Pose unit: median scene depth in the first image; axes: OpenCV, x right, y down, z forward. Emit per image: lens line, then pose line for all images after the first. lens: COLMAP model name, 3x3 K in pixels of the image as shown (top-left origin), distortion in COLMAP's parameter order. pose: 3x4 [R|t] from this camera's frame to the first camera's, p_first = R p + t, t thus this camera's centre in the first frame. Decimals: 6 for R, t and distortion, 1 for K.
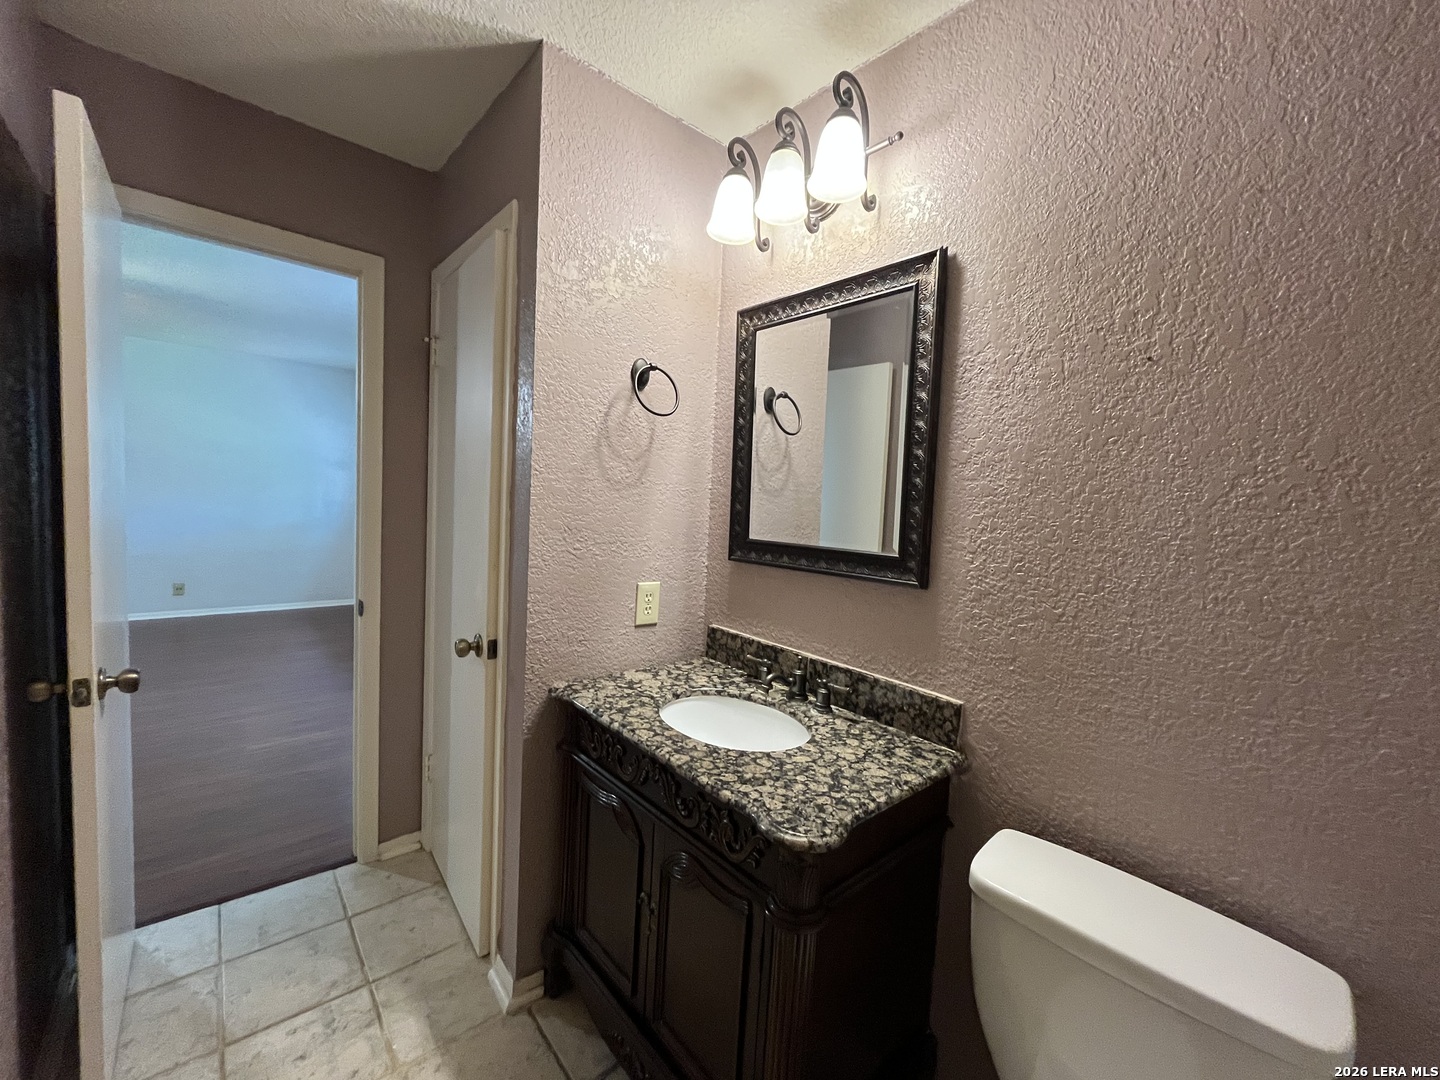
lens RADIAL K [[584.1, 0, 714.7], [0, 584.1, 539.8], [0, 0, 1]] dist [-0.007590, 0.000949]
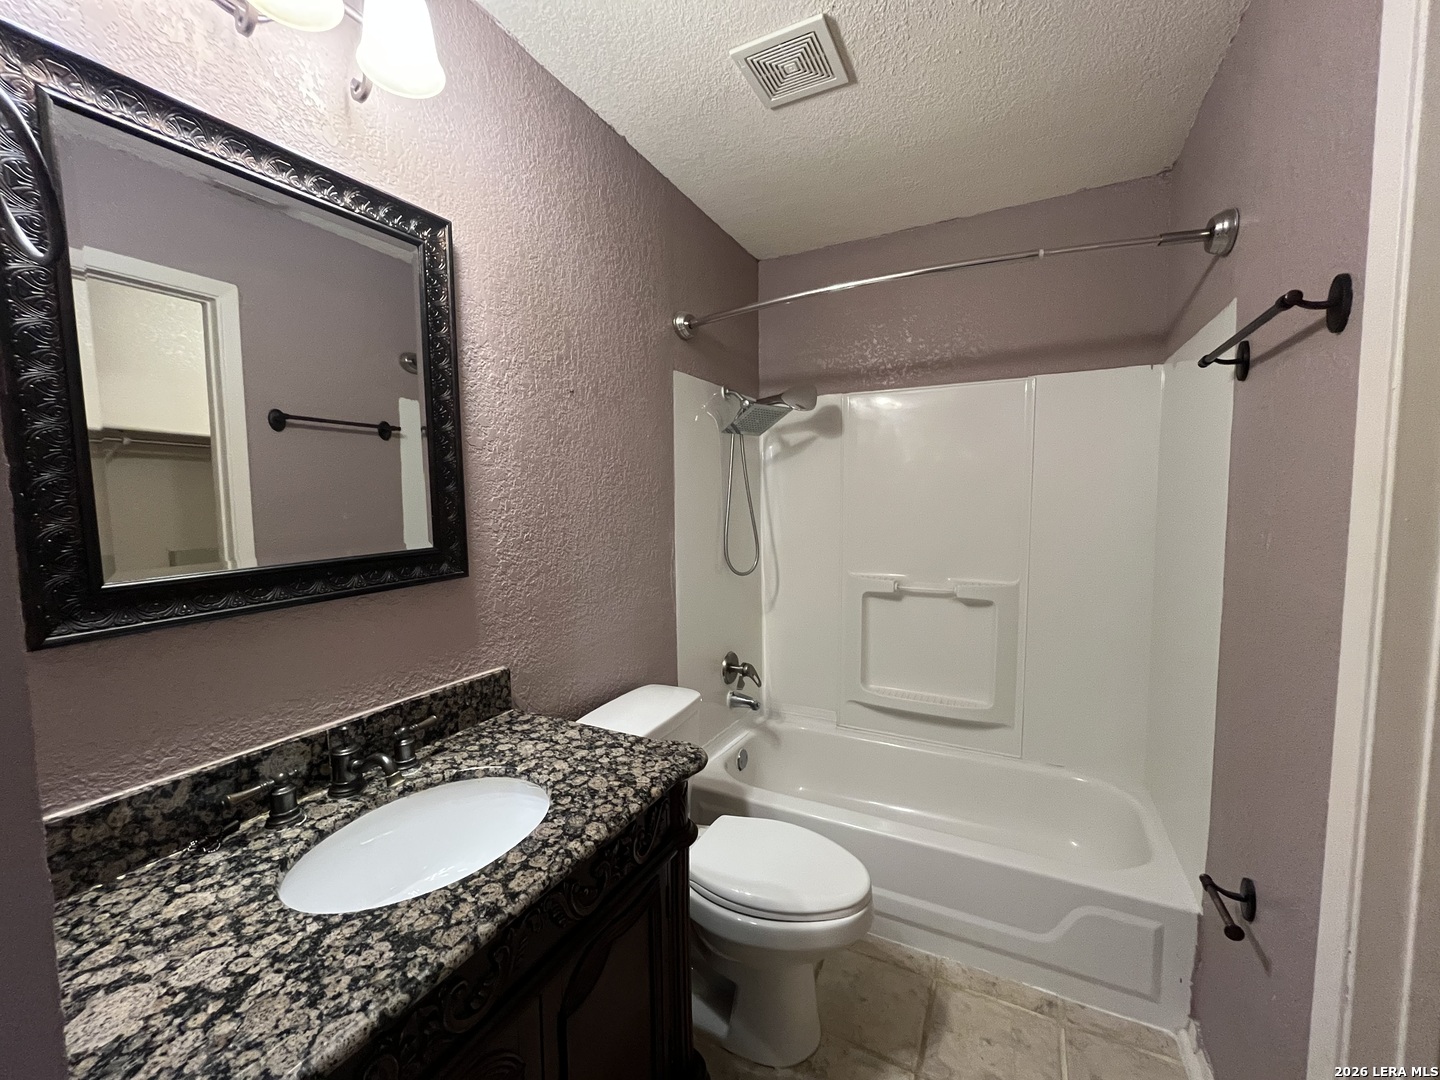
lens RADIAL K [[584.1, 0, 716.8], [0, 584.1, 538.5], [0, 0, 1]] dist [-0.007590, 0.000949]
pose [[-0.368060, -0.114222, 0.922759, -0.709417], [0.062335, 0.987162, 0.147057, -0.098389], [-0.927710, 0.111646, -0.356215, 0.976955]]
